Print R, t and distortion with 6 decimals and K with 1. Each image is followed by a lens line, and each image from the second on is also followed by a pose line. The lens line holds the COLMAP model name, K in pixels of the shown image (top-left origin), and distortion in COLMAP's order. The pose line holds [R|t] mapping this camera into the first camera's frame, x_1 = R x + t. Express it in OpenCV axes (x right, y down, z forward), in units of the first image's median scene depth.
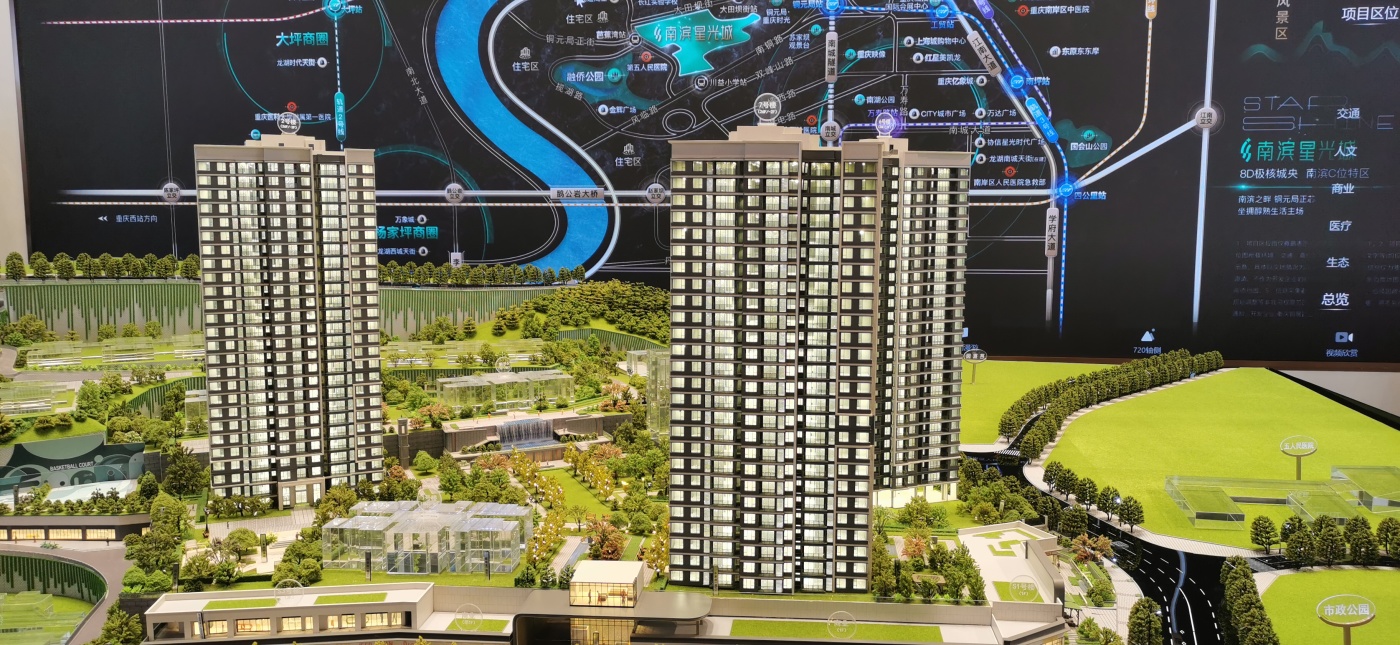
lens RADIAL K [[996.6, 0, 703.0], [0, 996.6, 306.8], [0, 0, 1]] dist [0.067812, -0.062222]
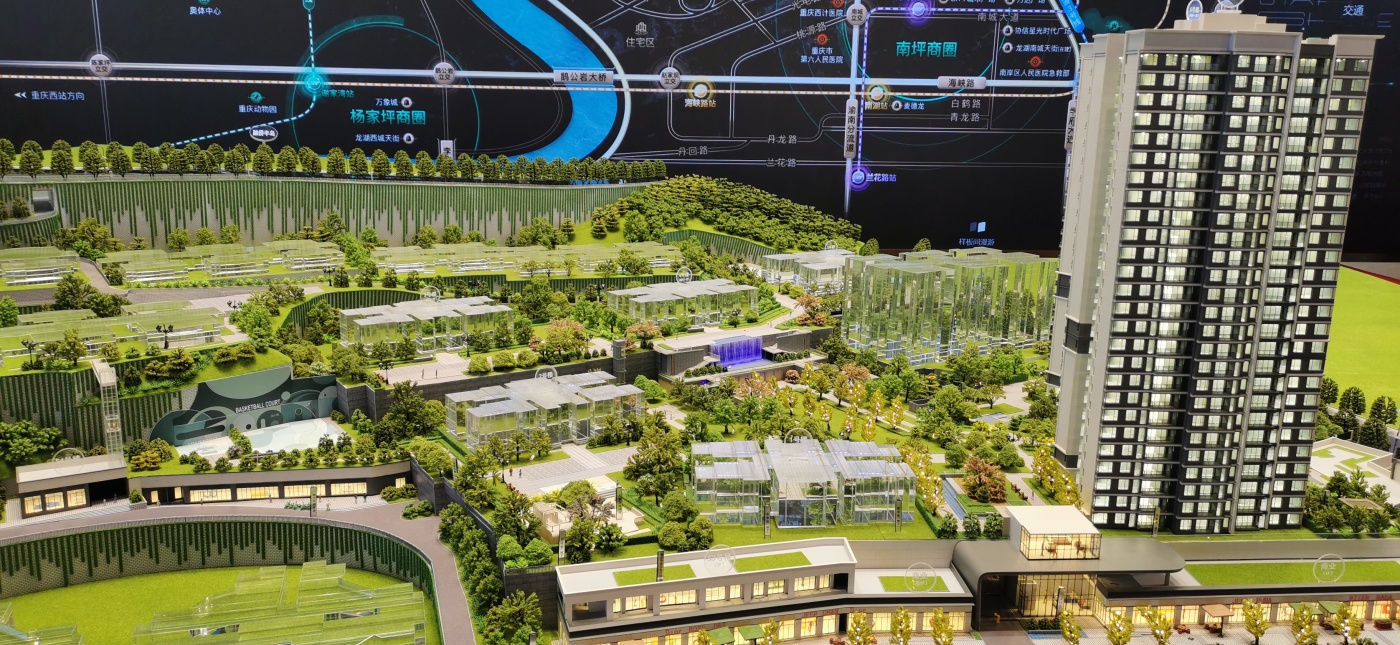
lens RADIAL K [[996.6, 0, 703.0], [0, 996.6, 306.8], [0, 0, 1]] dist [0.067812, -0.062222]
pose [[0.987745, -0.016905, 0.155161, -0.256852], [-0.000844, 0.993524, 0.113619, -0.012605], [-0.156077, -0.112358, 0.981334, 0.089704]]
